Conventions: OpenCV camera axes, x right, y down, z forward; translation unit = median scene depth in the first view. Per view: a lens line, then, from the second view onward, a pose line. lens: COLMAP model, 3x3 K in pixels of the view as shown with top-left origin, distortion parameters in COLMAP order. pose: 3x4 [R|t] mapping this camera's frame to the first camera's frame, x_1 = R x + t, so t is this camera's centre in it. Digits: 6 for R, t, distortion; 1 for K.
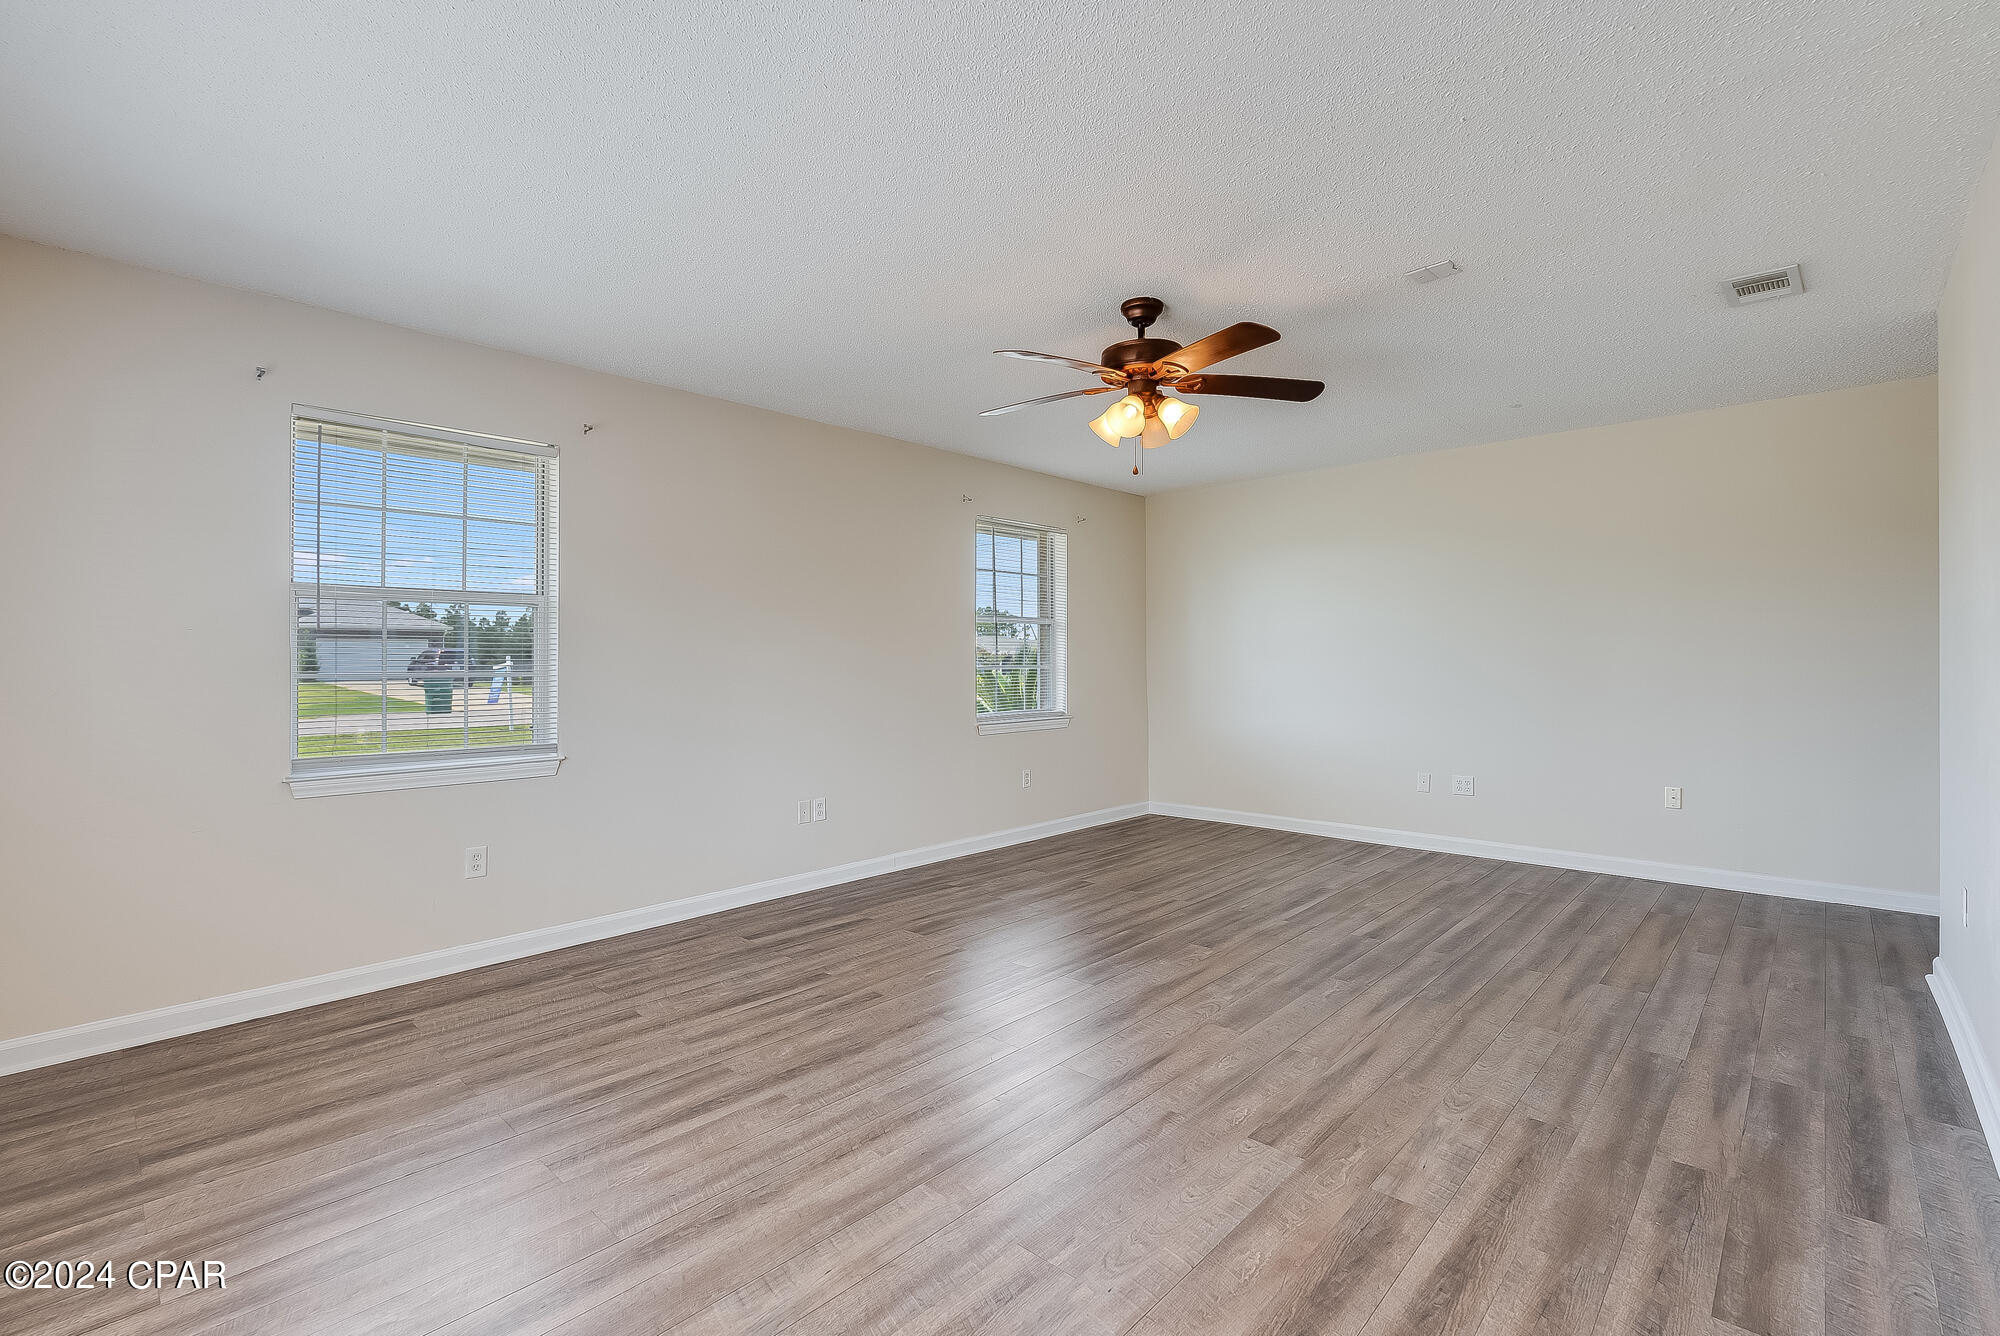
lens RADIAL K [[884.3, 0, 1002.3], [0, 884.3, 665.6], [0, 0, 1]] dist [-0.011305, -0.000525]
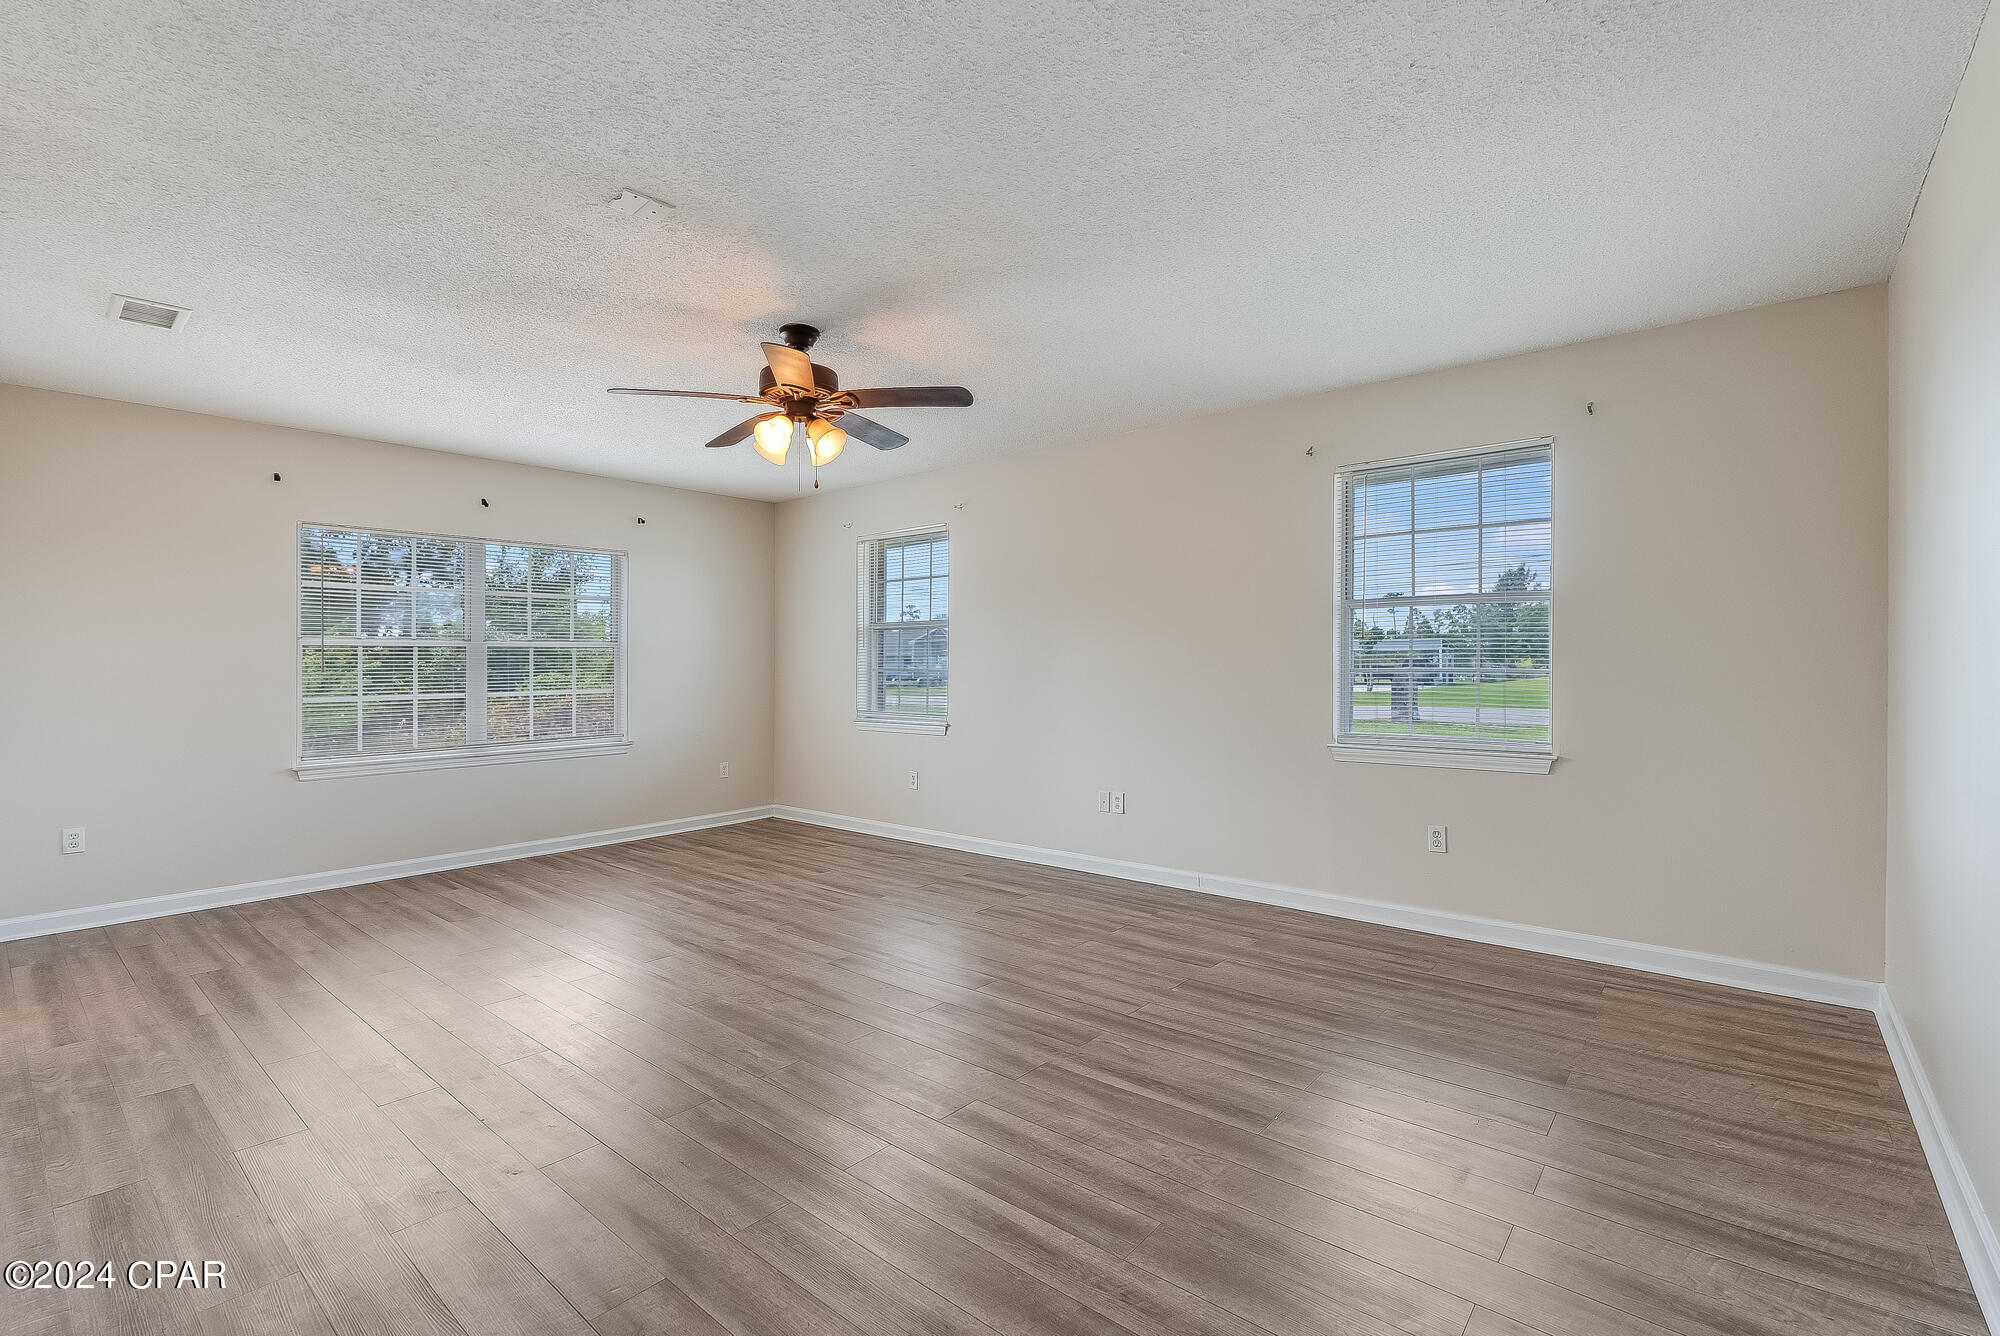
lens RADIAL K [[888.8, 0, 1006.1], [0, 888.8, 657.0], [0, 0, 1]] dist [-0.008956, 0.000347]
pose [[0.054627, -0.000675, -0.998507, 1.246334], [0.003303, 0.999994, -0.000496, -0.015746], [0.998501, -0.003271, 0.054628, 1.194748]]
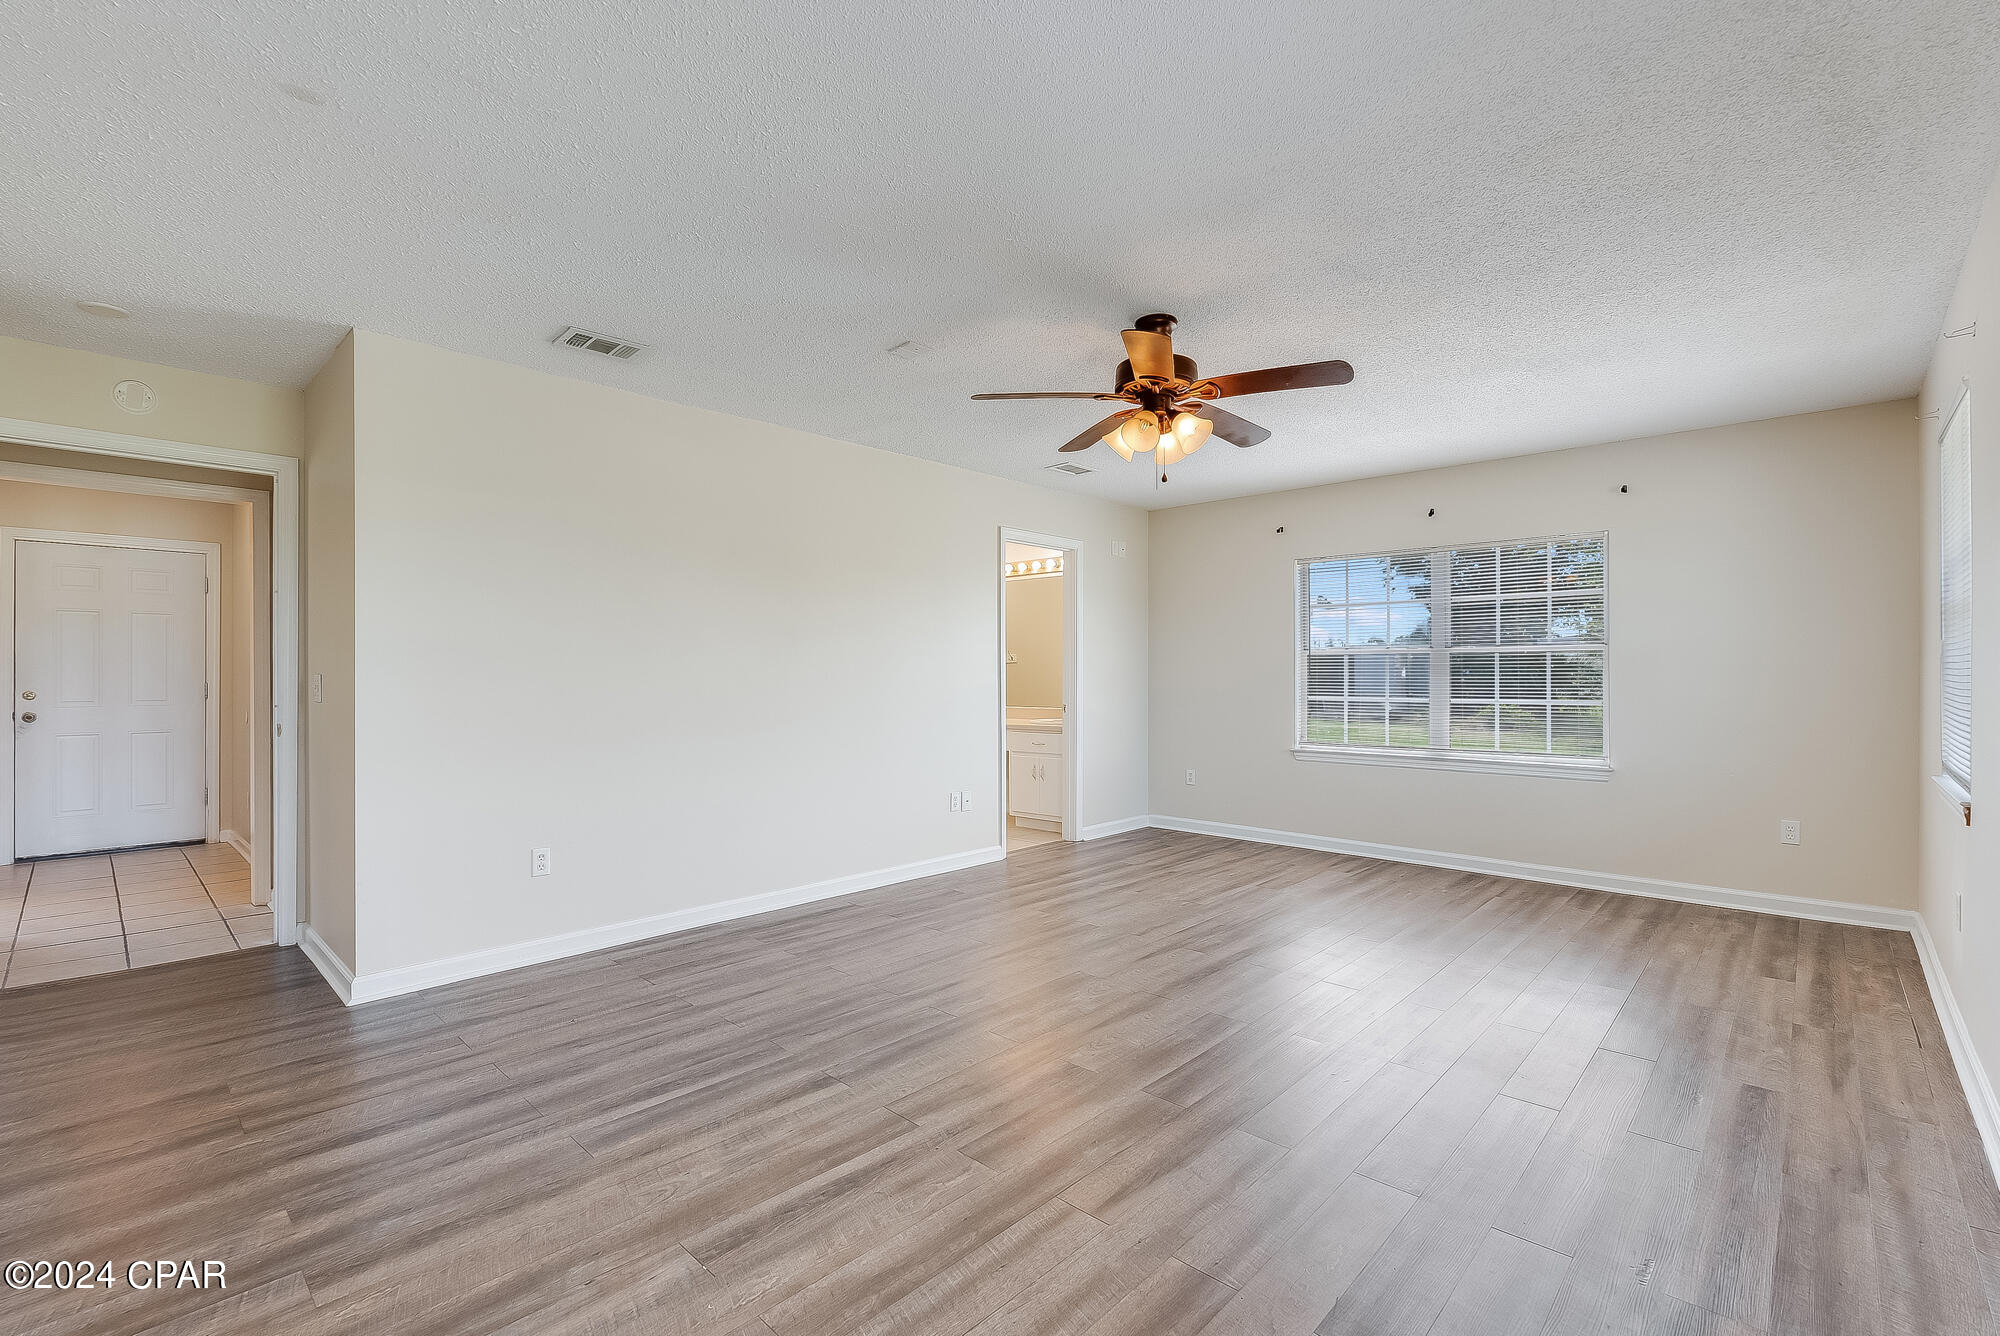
lens RADIAL K [[884.3, 0, 1002.3], [0, 884.3, 665.6], [0, 0, 1]] dist [-0.011305, -0.000525]
pose [[-0.999974, 0.005716, 0.004281, 0.332821], [0.005695, 0.999971, -0.004976, -0.011491], [-0.004310, -0.004951, -0.999978, 2.014469]]
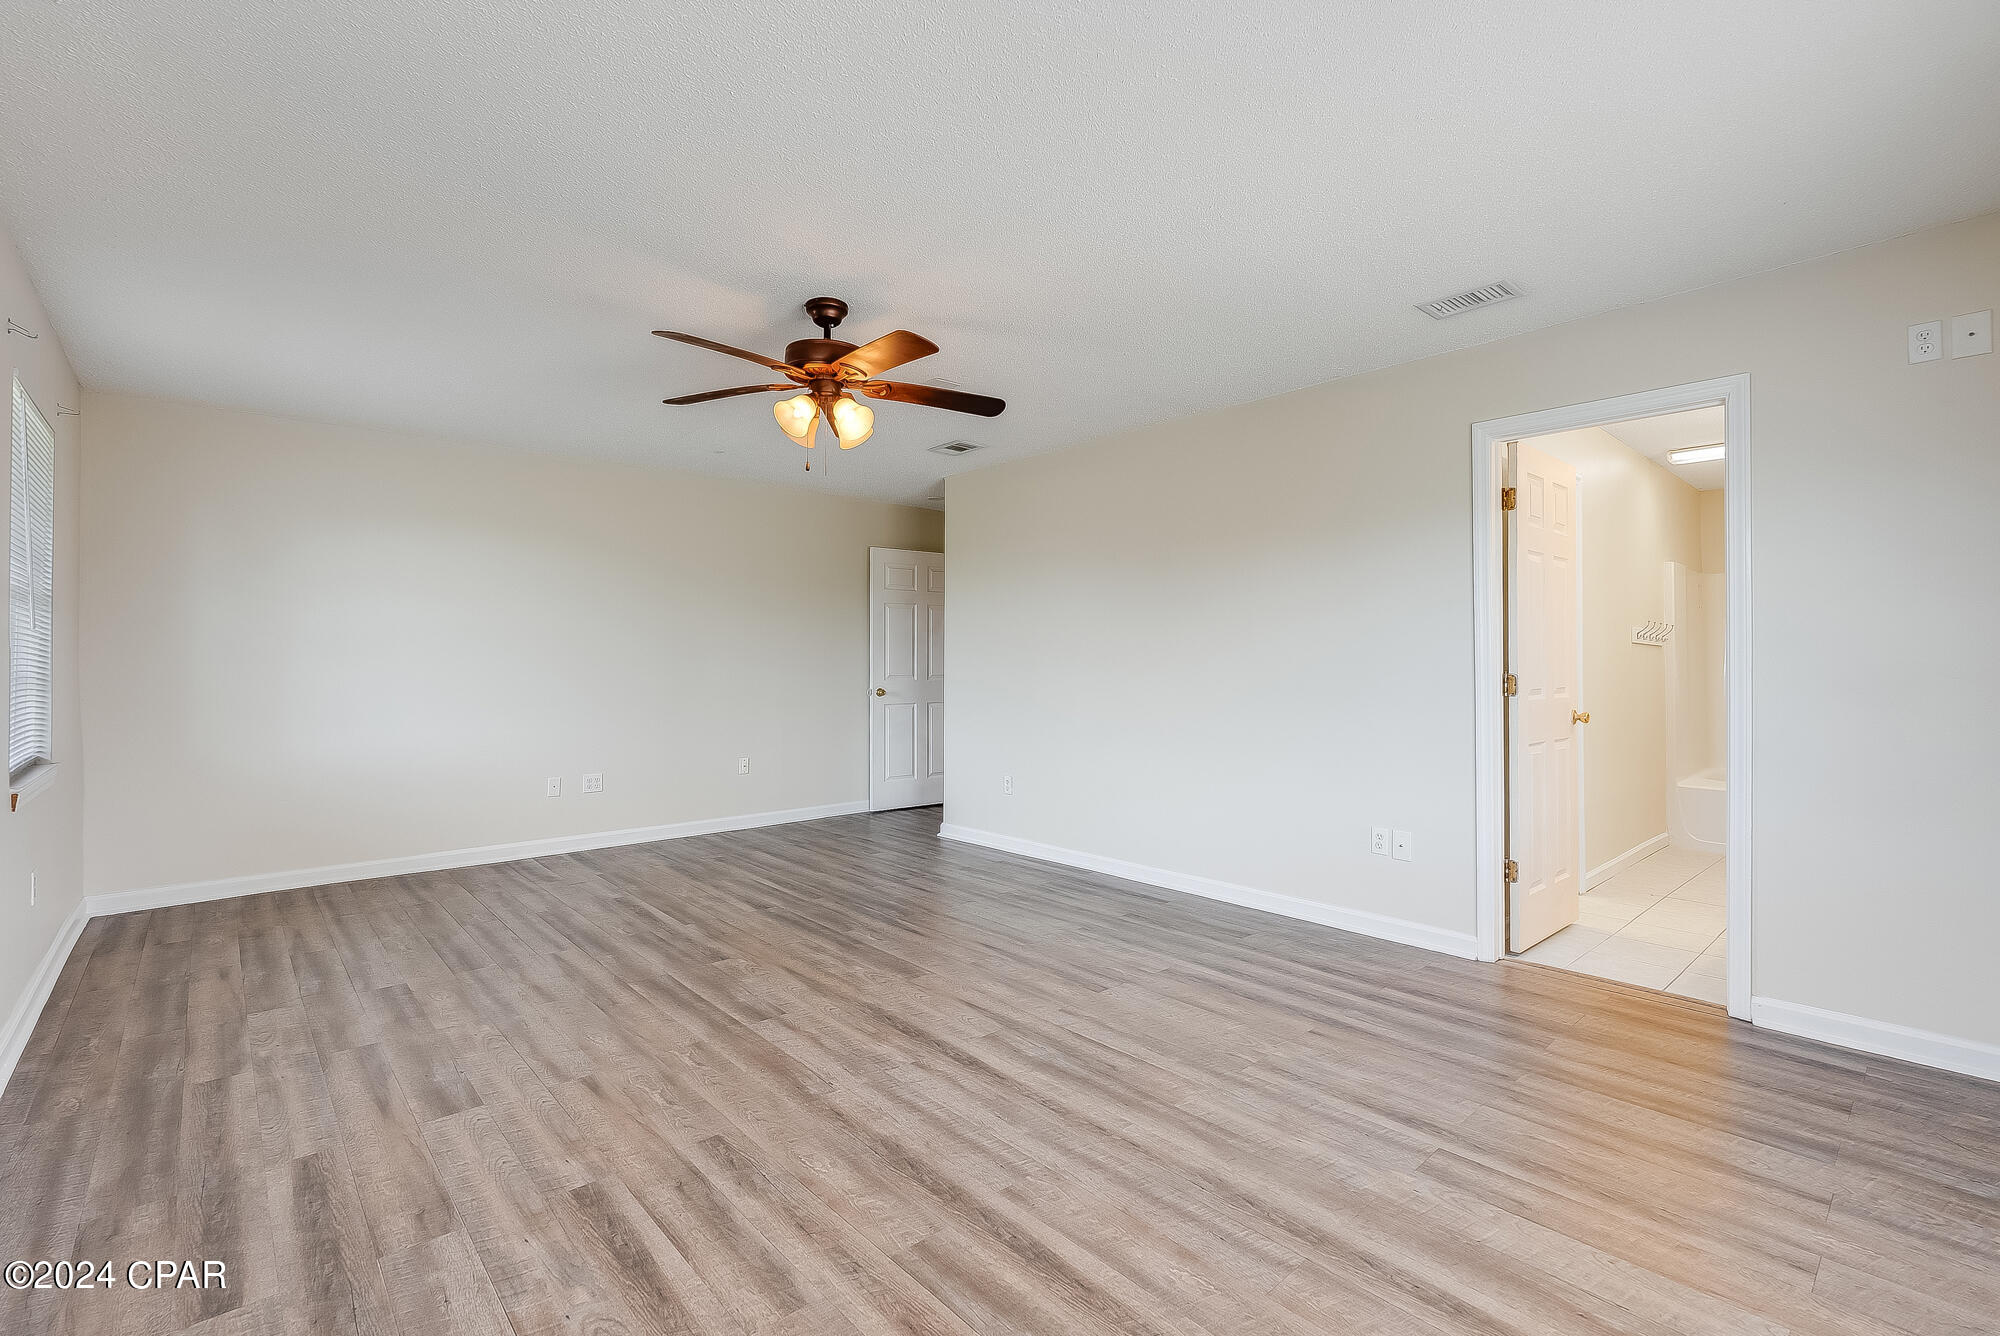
lens RADIAL K [[884.3, 0, 1002.3], [0, 884.3, 665.6], [0, 0, 1]] dist [-0.011305, -0.000525]
pose [[0.085846, 0.004500, 0.996298, -0.816748], [0.004286, 0.999979, -0.004886, 0.004752], [-0.996299, 0.004689, 0.085825, 0.714653]]
